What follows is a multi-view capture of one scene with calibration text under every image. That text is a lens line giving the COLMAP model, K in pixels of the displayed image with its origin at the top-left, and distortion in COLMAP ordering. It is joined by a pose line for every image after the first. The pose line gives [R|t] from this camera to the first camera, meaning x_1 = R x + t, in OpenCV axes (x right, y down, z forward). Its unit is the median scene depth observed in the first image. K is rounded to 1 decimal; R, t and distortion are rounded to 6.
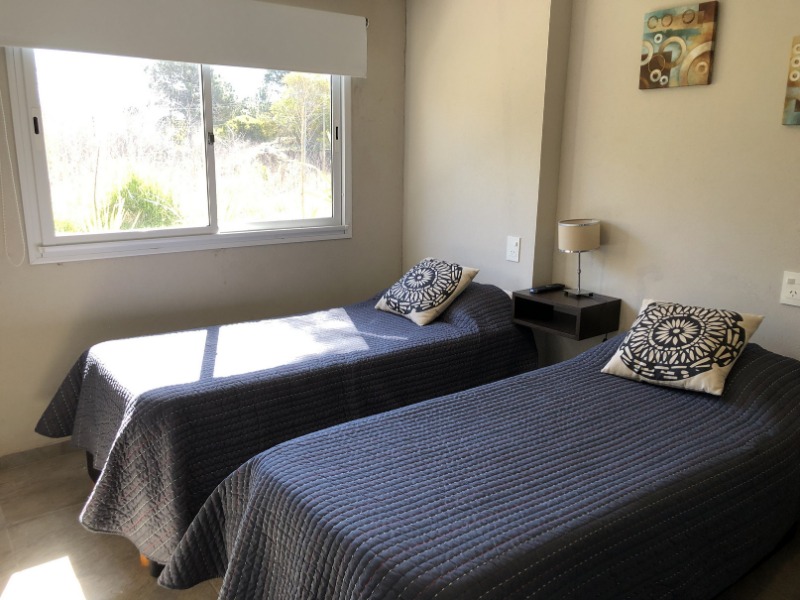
lens RADIAL K [[654.5, 0, 401.4], [0, 654.5, 300.5], [0, 0, 1]] dist [0.039797, -0.028769]
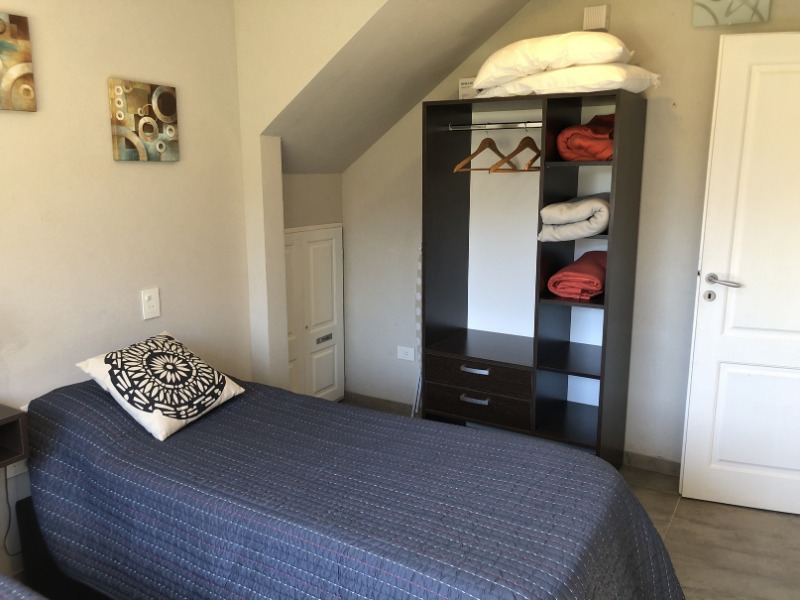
lens RADIAL K [[654.5, 0, 402.5], [0, 654.5, 299.4], [0, 0, 1]] dist [0.039797, -0.028769]
pose [[-0.368053, -0.202953, 0.907385, -0.587684], [0.207550, 0.933331, 0.292942, -0.264842], [-0.906344, 0.296146, -0.301392, 0.946219]]
